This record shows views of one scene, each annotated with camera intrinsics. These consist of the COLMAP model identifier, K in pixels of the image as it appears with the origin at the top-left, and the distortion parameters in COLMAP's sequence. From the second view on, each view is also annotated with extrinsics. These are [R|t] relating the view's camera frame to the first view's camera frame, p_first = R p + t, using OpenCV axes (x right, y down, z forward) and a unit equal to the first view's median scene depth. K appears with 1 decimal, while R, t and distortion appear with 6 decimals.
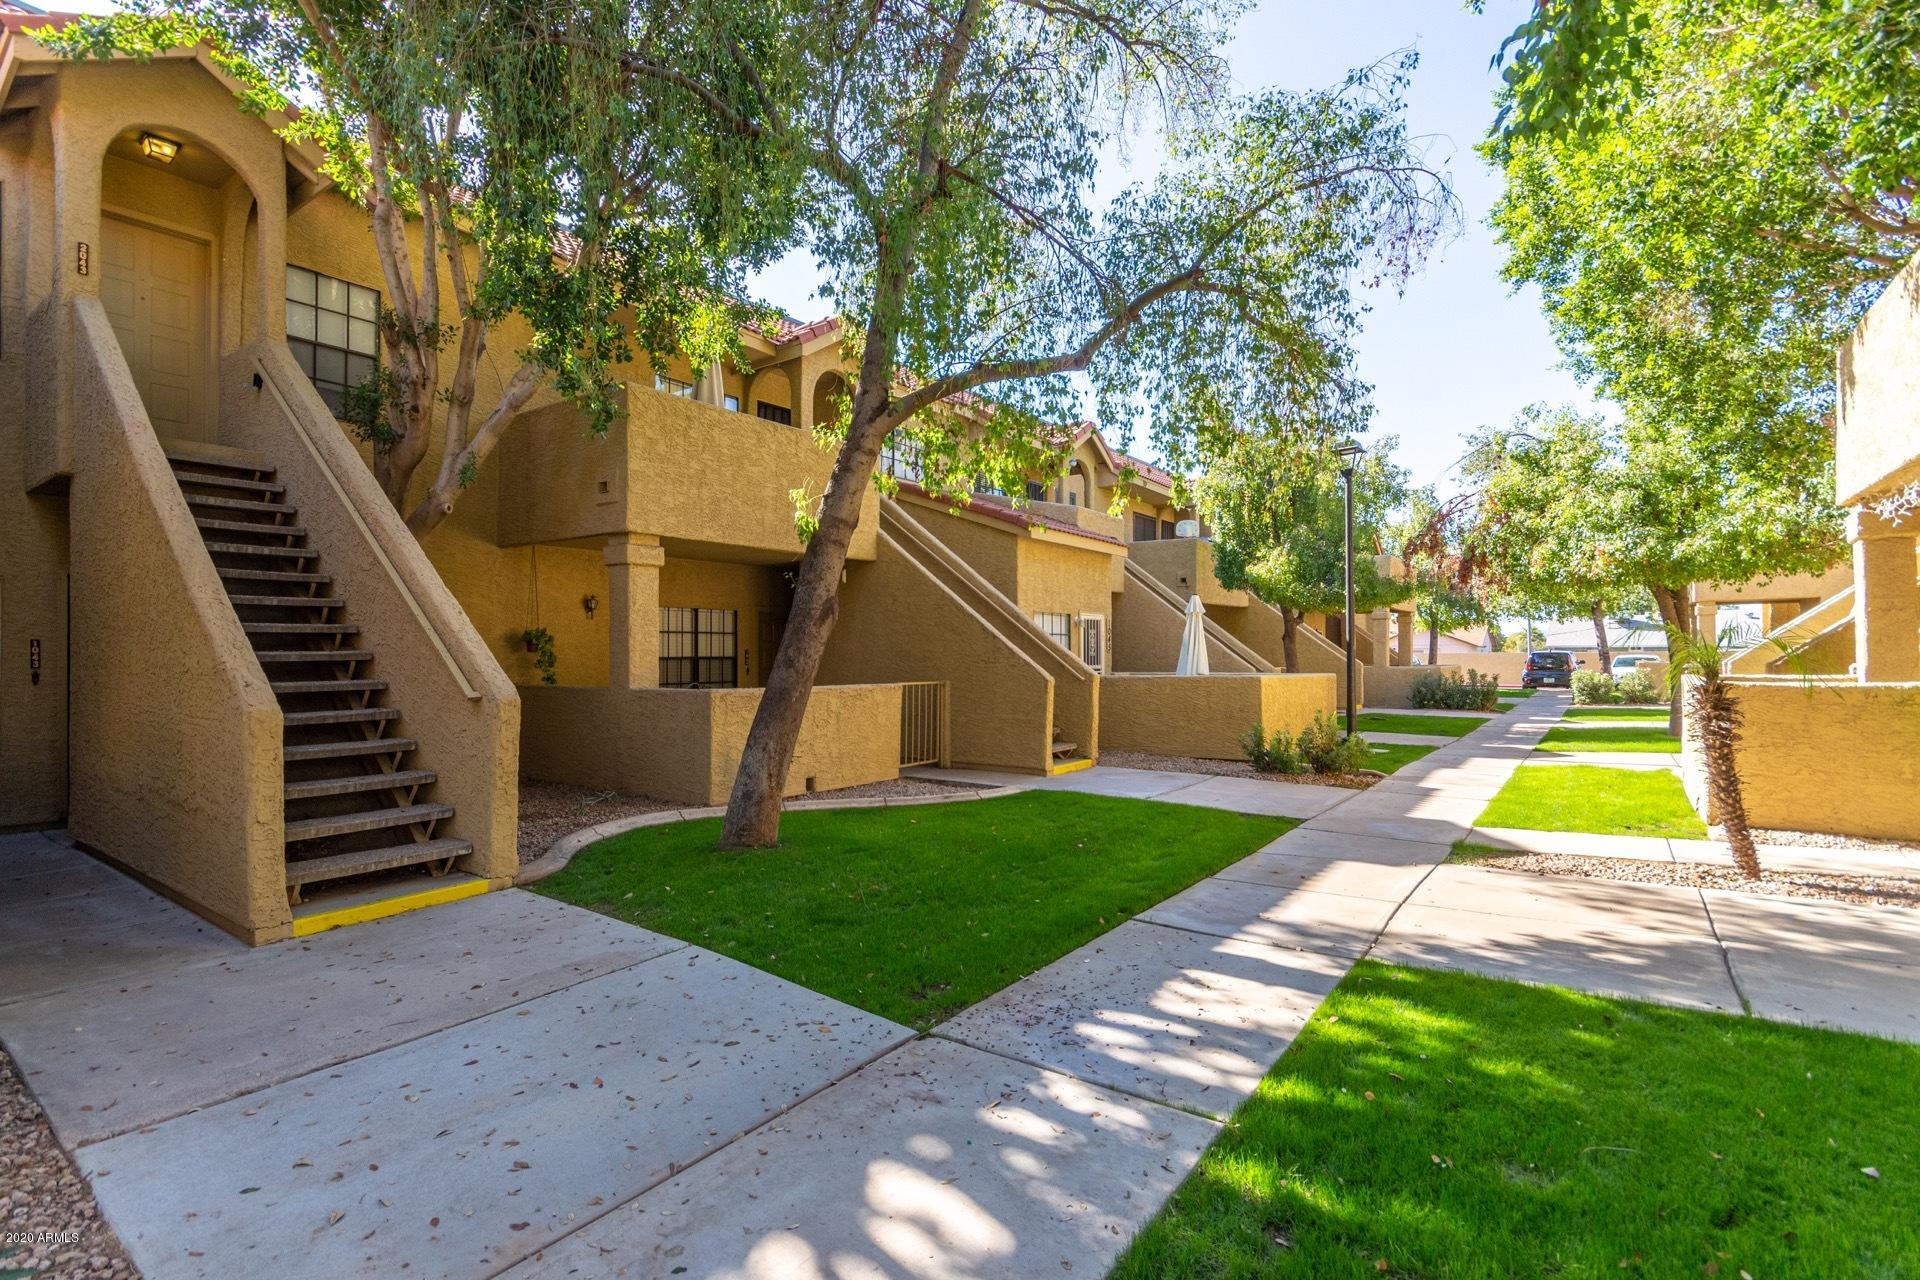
lens RADIAL K [[912.1, 0, 967.9], [0, 912.1, 644.0], [0, 0, 1]] dist [0.008450, 0.000891]
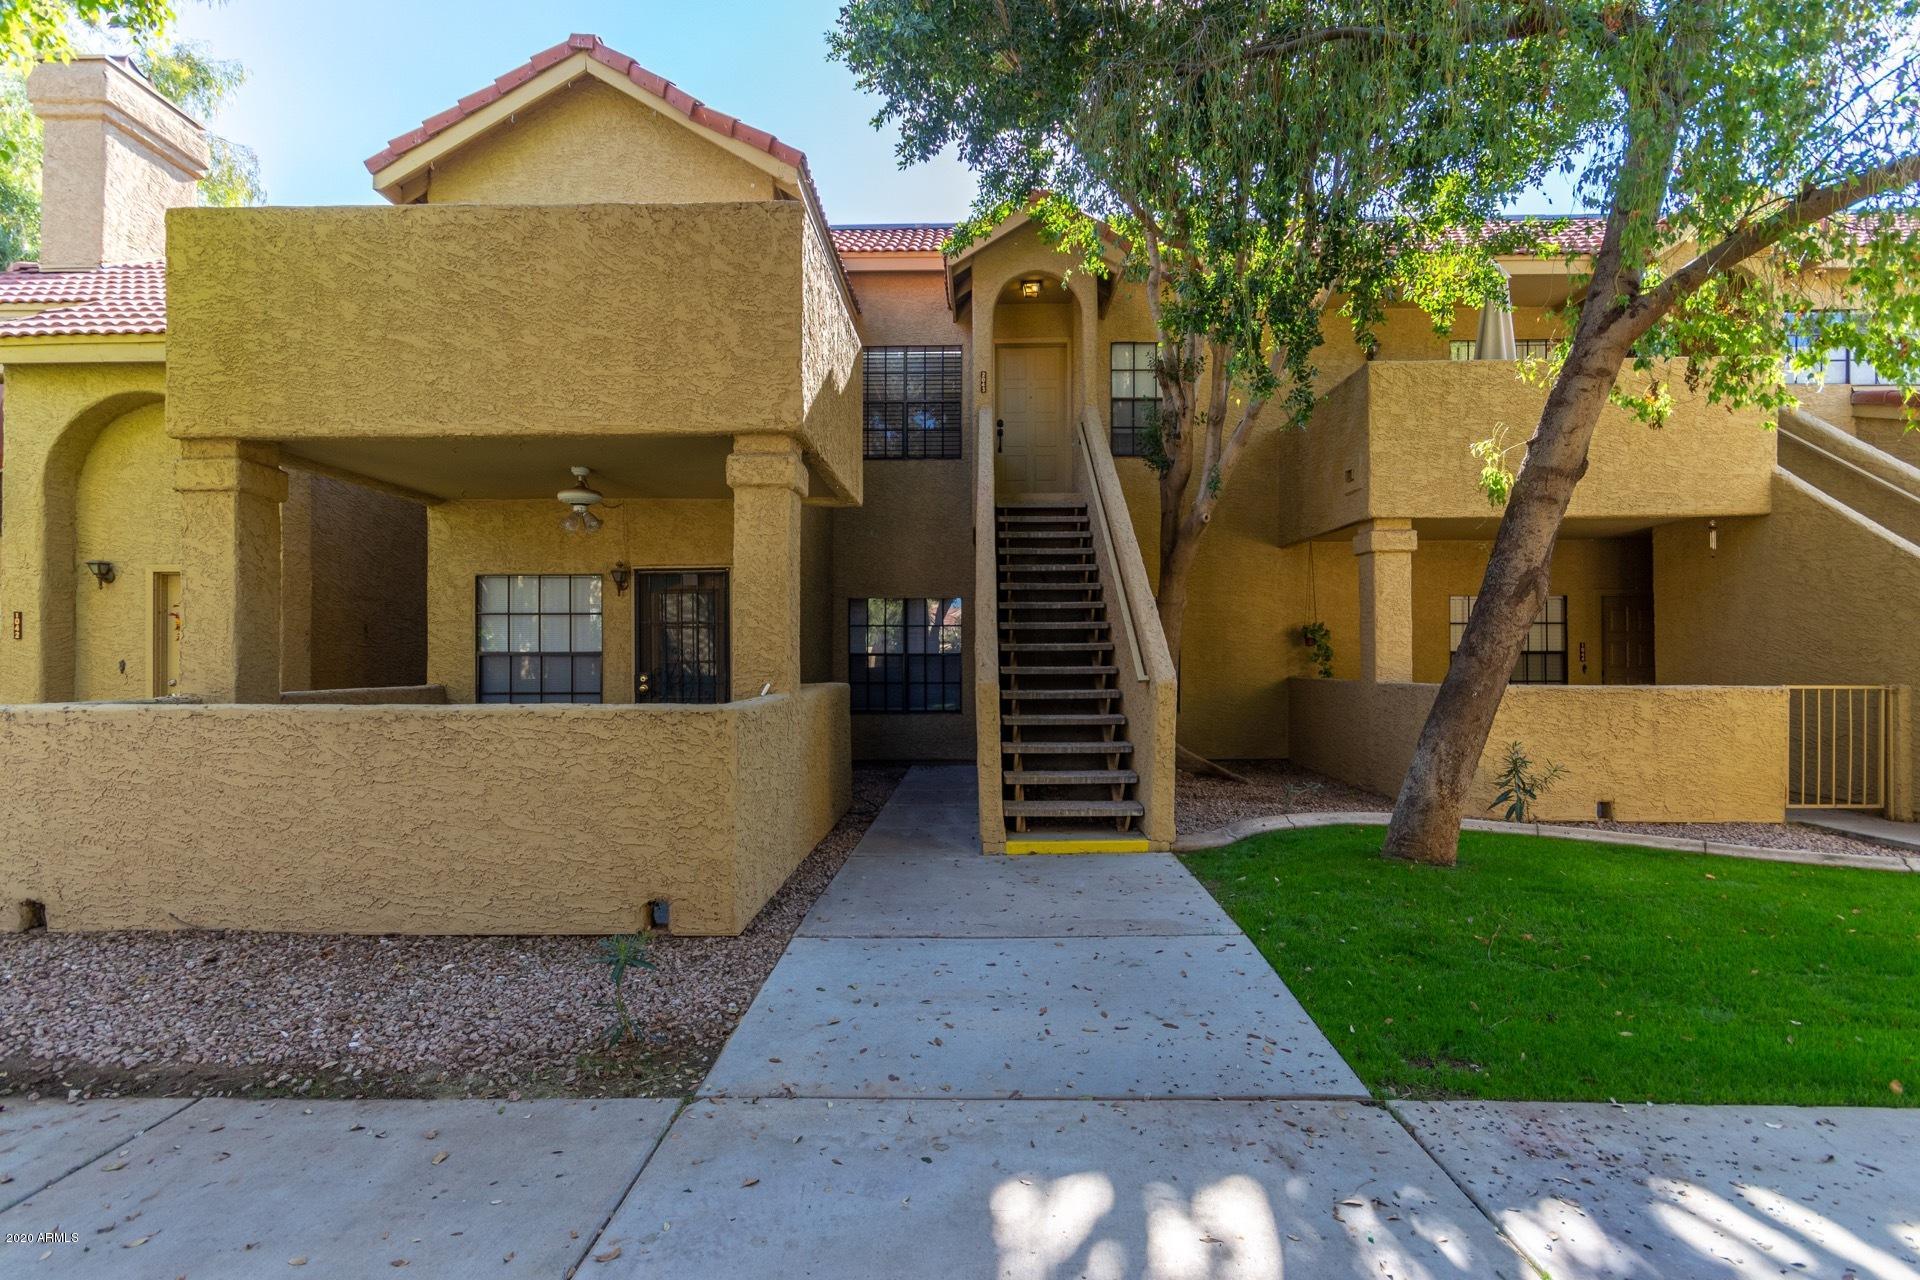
lens RADIAL K [[912.1, 0, 964.1], [0, 912.1, 650.5], [0, 0, 1]] dist [0.008450, 0.000891]
pose [[0.559610, -0.006343, -0.828732, 0.235785], [0.009888, 0.999951, -0.000976, 0.016199], [0.828697, -0.007649, 0.559645, 0.142587]]
